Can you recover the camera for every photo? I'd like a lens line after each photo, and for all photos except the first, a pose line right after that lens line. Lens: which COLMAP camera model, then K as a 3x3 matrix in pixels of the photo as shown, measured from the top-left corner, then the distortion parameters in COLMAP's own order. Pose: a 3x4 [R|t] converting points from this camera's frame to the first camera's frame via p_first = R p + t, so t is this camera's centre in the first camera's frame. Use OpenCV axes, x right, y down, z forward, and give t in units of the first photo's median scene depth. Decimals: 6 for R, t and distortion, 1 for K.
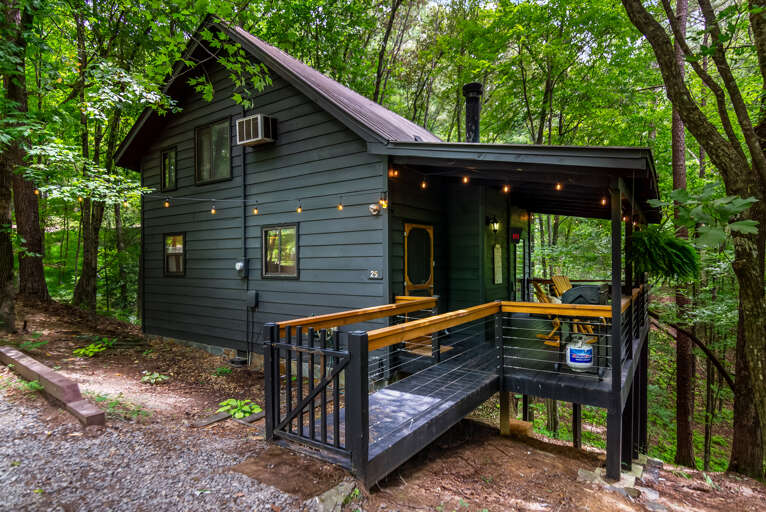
lens RADIAL K [[398.8, 0, 388.8], [0, 398.8, 260.8], [0, 0, 1]] dist [-0.001980, 0.000645]
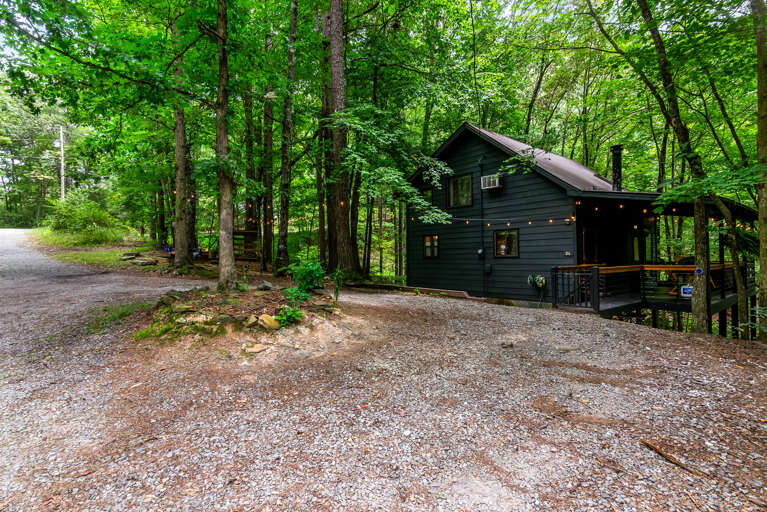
lens RADIAL K [[381.9, 0, 378.8], [0, 381.9, 251.4], [0, 0, 1]] dist [0.008708, -0.000577]
pose [[0.960885, -0.010320, -0.276754, -0.371979], [0.006129, 0.999853, -0.016004, 0.043106], [0.276879, 0.013682, 0.960807, -0.994066]]
